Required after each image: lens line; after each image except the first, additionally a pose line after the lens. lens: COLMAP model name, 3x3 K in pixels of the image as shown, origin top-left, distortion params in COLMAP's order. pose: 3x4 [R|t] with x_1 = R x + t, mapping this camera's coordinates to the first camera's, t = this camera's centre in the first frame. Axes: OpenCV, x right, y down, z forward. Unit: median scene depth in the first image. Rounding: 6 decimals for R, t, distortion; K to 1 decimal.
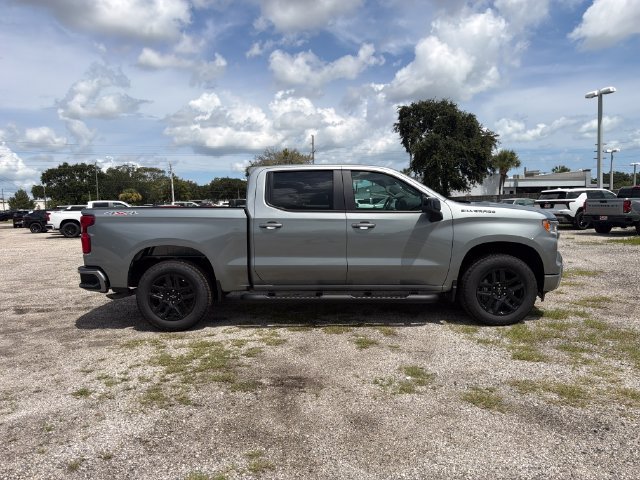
lens RADIAL K [[448.2, 0, 316.3], [0, 448.2, 254.7], [0, 0, 1]] dist [0.051168, -0.065833]
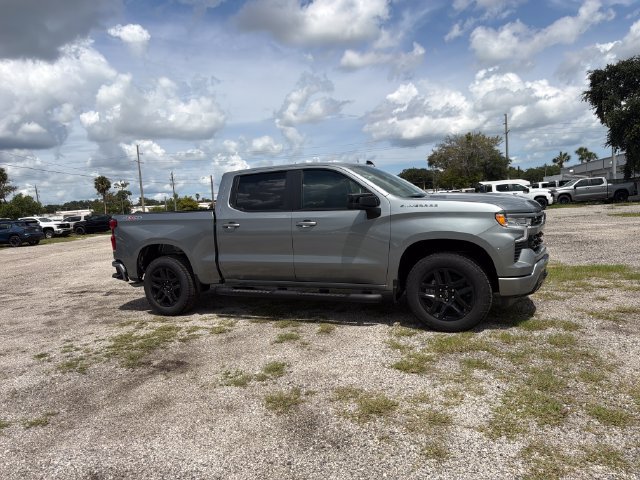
lens RADIAL K [[449.0, 0, 316.3], [0, 449.0, 253.0], [0, 0, 1]] dist [0.040467, -0.049863]
pose [[0.909051, 0.005107, -0.416653, 0.545439], [0.001682, 0.999872, 0.015925, -0.014776], [0.416681, -0.015178, 0.908926, 0.080848]]
